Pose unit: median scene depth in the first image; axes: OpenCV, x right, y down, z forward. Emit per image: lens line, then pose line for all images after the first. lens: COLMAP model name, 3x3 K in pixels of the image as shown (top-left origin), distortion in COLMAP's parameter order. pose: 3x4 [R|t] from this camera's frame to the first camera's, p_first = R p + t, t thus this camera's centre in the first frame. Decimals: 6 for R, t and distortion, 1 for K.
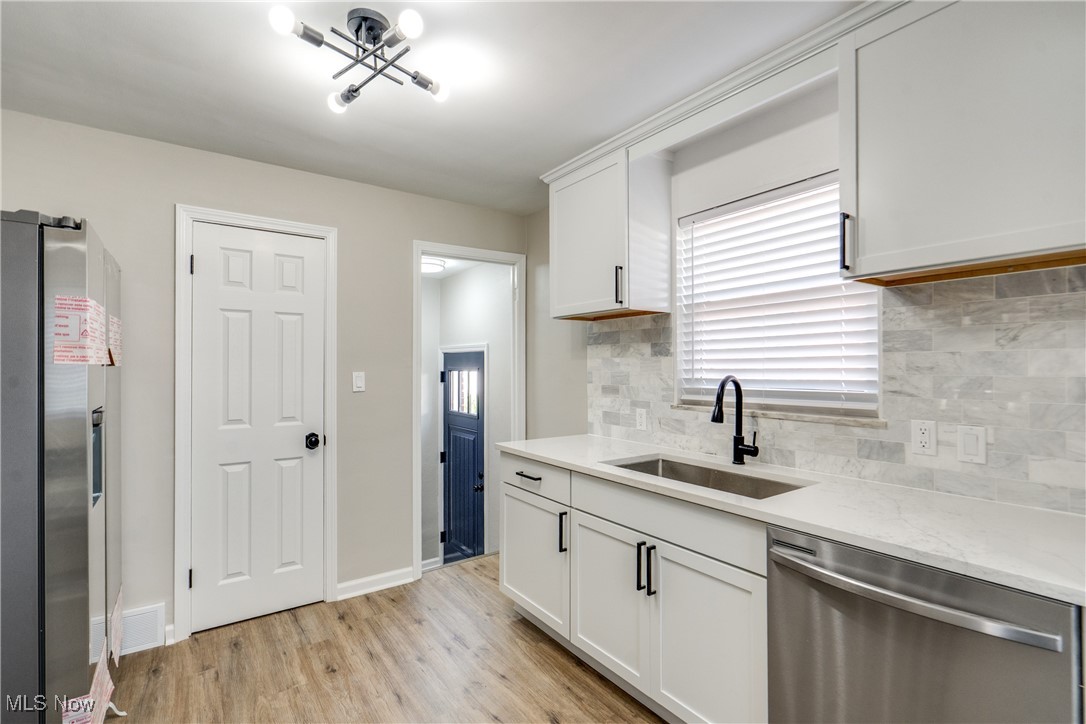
lens RADIAL K [[492.5, 0, 567.6], [0, 492.5, 363.7], [0, 0, 1]] dist [-0.003199, 0.002459]
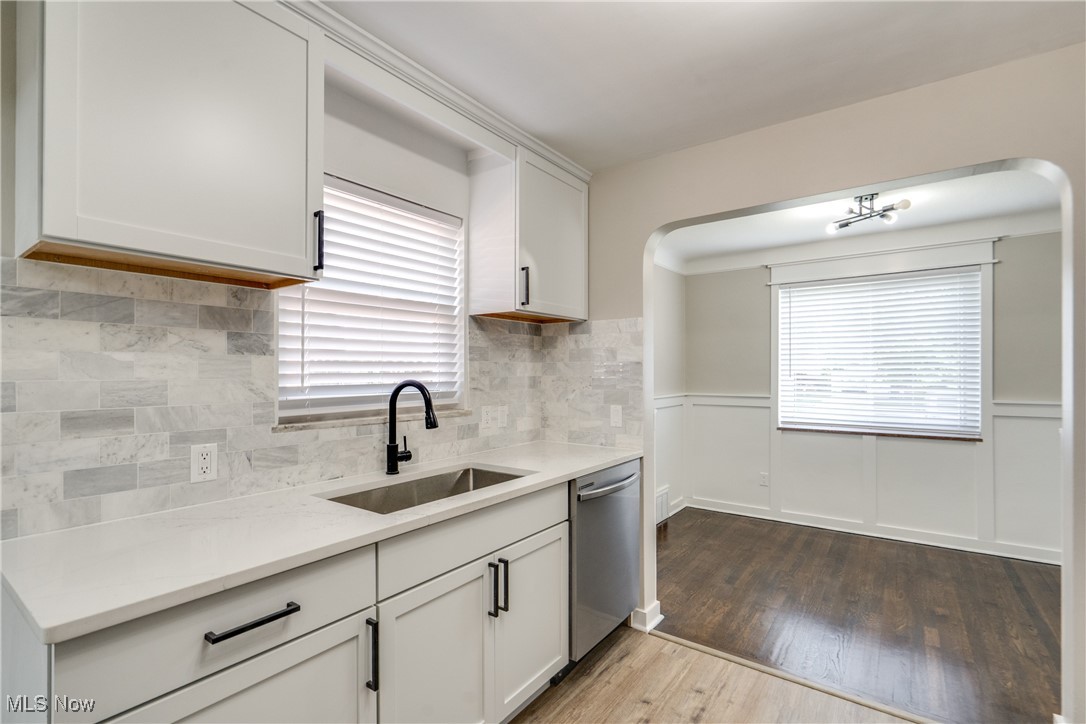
lens RADIAL K [[487.1, 0, 534.1], [0, 487.1, 372.3], [0, 0, 1]] dist [-0.012376, 0.002120]
pose [[-0.256638, 0.002493, 0.966504, -0.761502], [-0.003268, 0.999989, -0.003448, 0.013824], [-0.966502, -0.004043, -0.256627, 1.197074]]
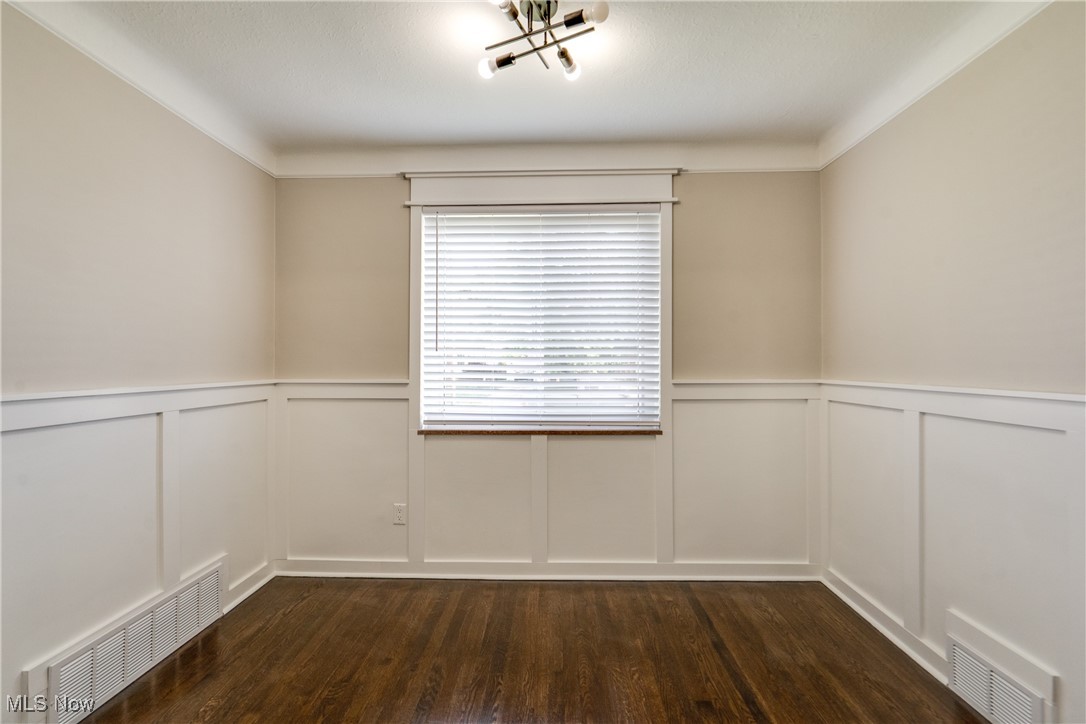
lens RADIAL K [[507.7, 0, 554.7], [0, 507.7, 359.2], [0, 0, 1]] dist [-0.008032, 0.003398]
pose [[-0.784566, 0.005353, 0.620022, -0.028618], [-0.002547, 0.999926, -0.011856, 0.071299], [-0.620040, -0.010881, -0.784495, 0.354326]]
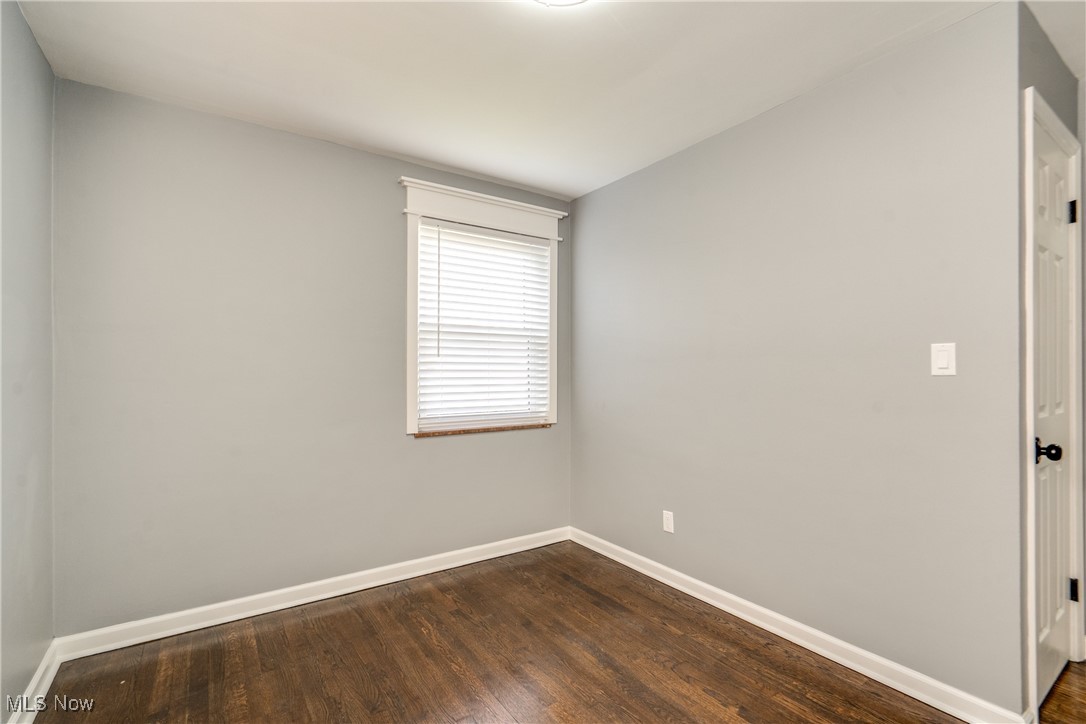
lens RADIAL K [[492.5, 0, 546.9], [0, 492.5, 371.7], [0, 0, 1]] dist [-0.003199, 0.002459]
pose [[-0.999092, 0.001789, 0.042573, 0.854719], [0.001616, 0.999990, -0.004077, 0.085418], [-0.042580, -0.004005, -0.999085, 0.982030]]
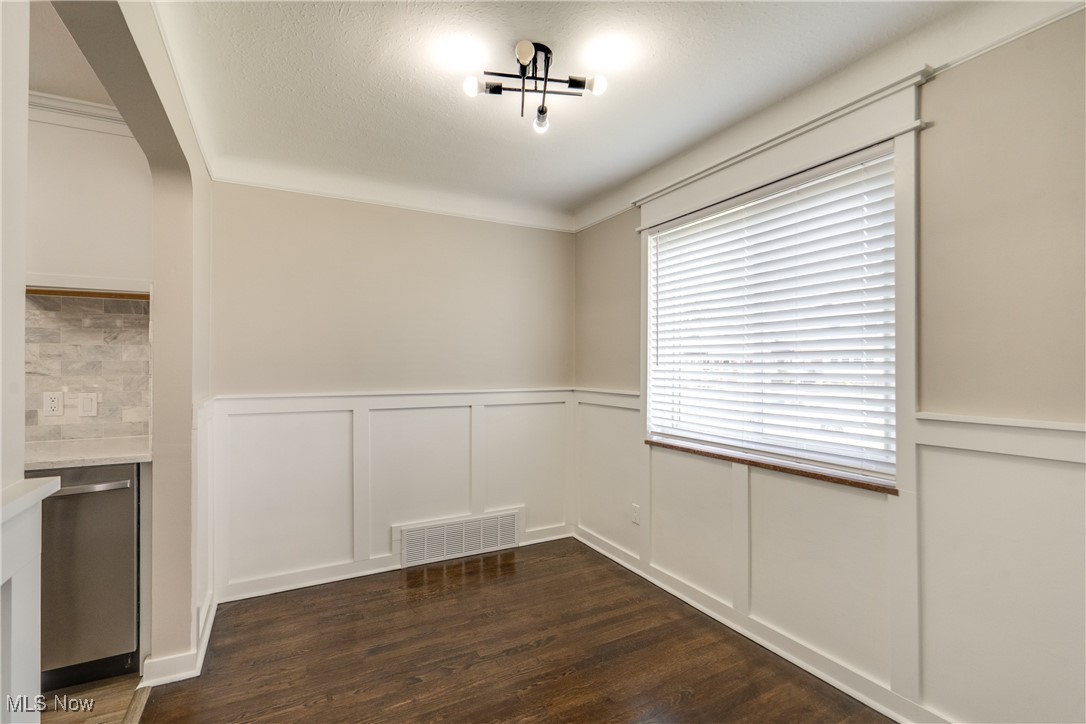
lens RADIAL K [[492.5, 0, 515.8], [0, 492.5, 364.0], [0, 0, 1]] dist [-0.003199, 0.002459]
pose [[0.170223, 0.004260, 0.985396, -0.428688], [-0.006483, 0.999974, -0.003203, 0.028394], [-0.985384, -0.005843, 0.170246, -0.531267]]
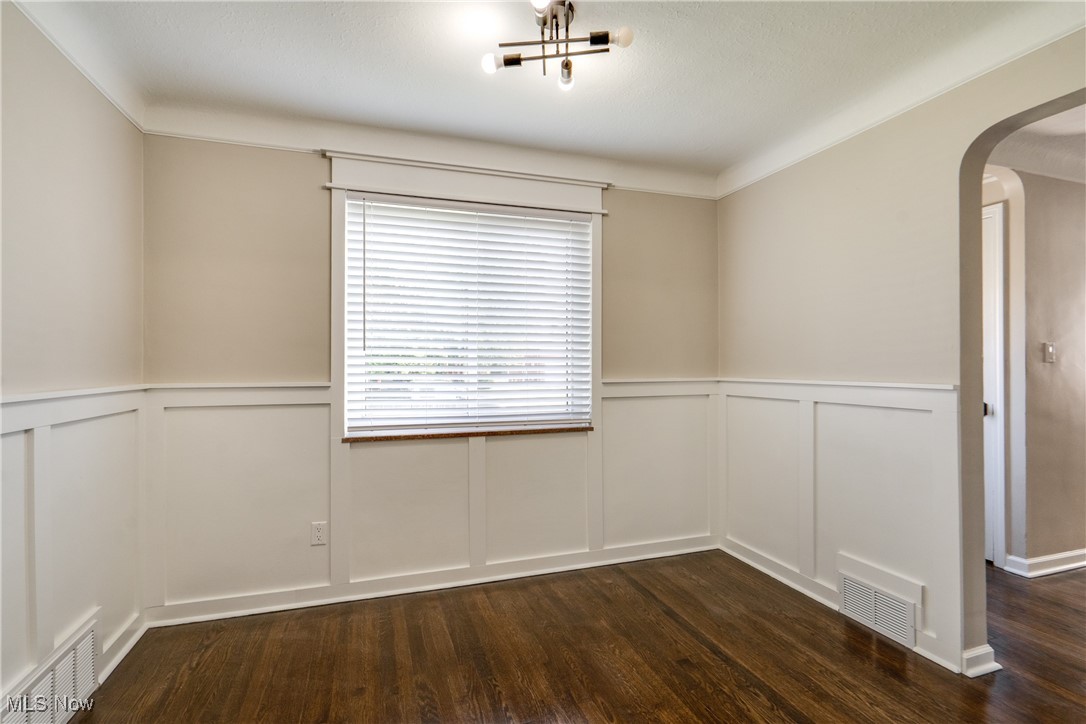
lens RADIAL K [[507.7, 0, 557.1], [0, 507.7, 366.7], [0, 0, 1]] dist [-0.008032, 0.003398]
pose [[-0.950856, 0.002545, 0.309624, 0.289304], [0.001110, 0.999988, -0.004812, 0.081913], [-0.309632, -0.004232, -0.950847, 0.558416]]
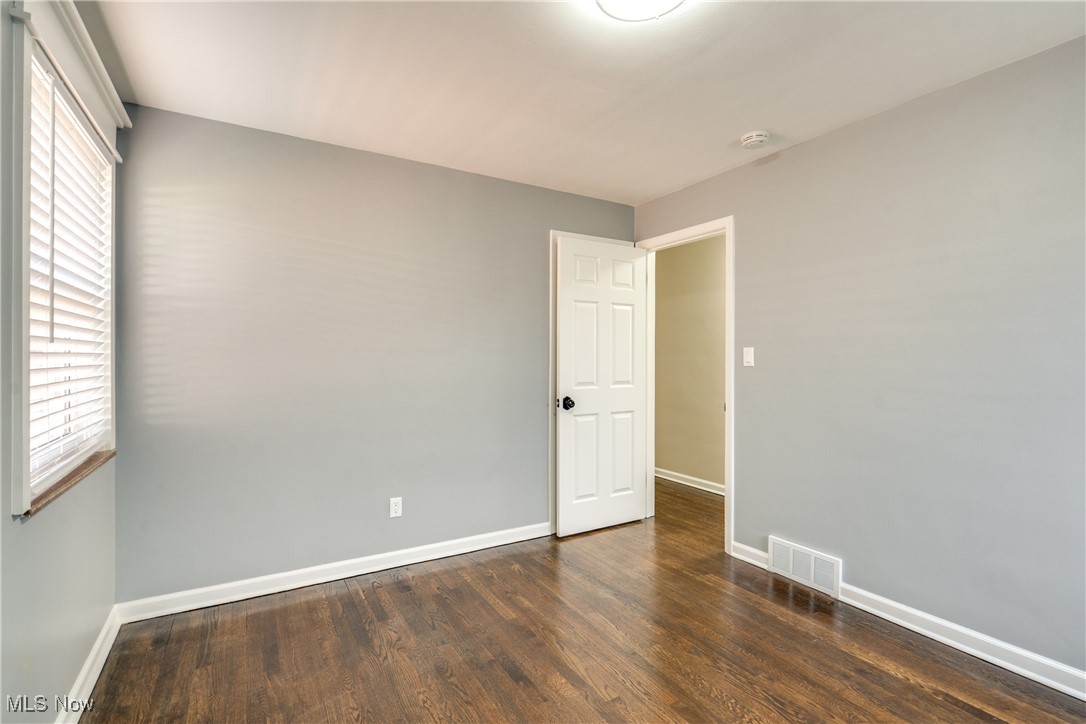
lens RADIAL K [[507.7, 0, 551.5], [0, 507.7, 360.7], [0, 0, 1]] dist [-0.008032, 0.003398]
pose [[-0.101384, 0.017160, -0.994699, 2.096601], [0.011773, 0.999802, 0.016048, 0.051399], [0.994778, -0.010083, -0.101566, 0.213938]]
